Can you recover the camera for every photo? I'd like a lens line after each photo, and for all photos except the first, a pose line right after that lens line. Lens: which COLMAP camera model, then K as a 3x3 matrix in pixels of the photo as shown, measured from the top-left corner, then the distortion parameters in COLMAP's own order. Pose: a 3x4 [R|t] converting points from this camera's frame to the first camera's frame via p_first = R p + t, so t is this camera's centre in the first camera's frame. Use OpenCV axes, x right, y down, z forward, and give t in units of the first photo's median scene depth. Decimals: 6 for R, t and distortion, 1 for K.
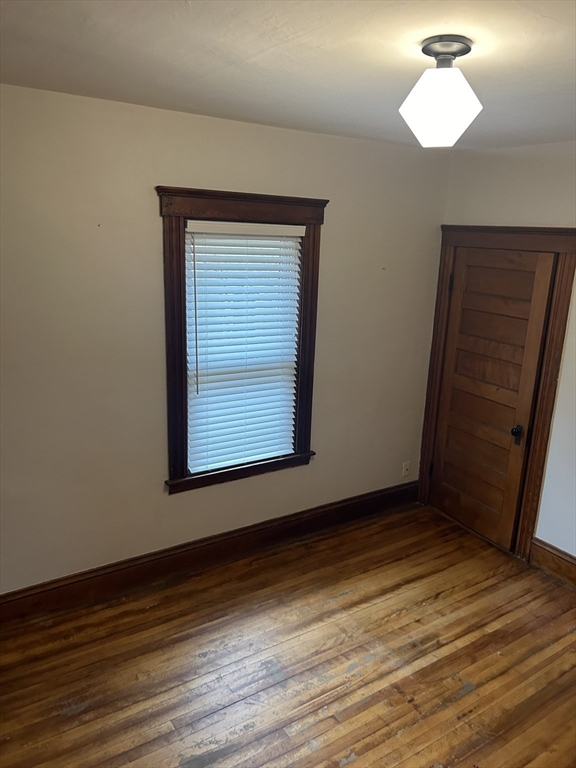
lens RADIAL K [[583.9, 0, 288.0], [0, 583.9, 384.0], [0, 0, 1]] dist [0.026017, -0.004040]
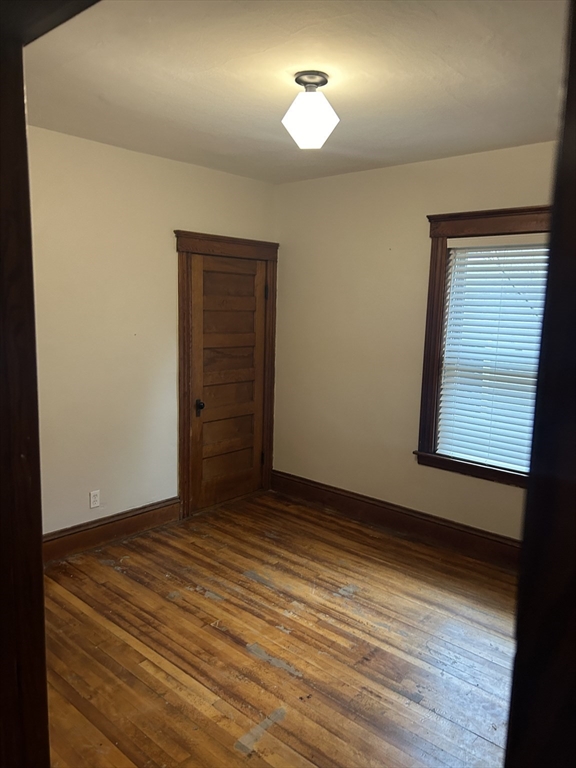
lens RADIAL K [[583.9, 0, 288.0], [0, 583.9, 384.0], [0, 0, 1]] dist [0.026017, -0.004040]
pose [[0.260909, 0.105641, -0.959566, 0.964888], [-0.260692, 0.964775, 0.035332, 0.062911], [0.929498, 0.240933, 0.279259, 0.407461]]
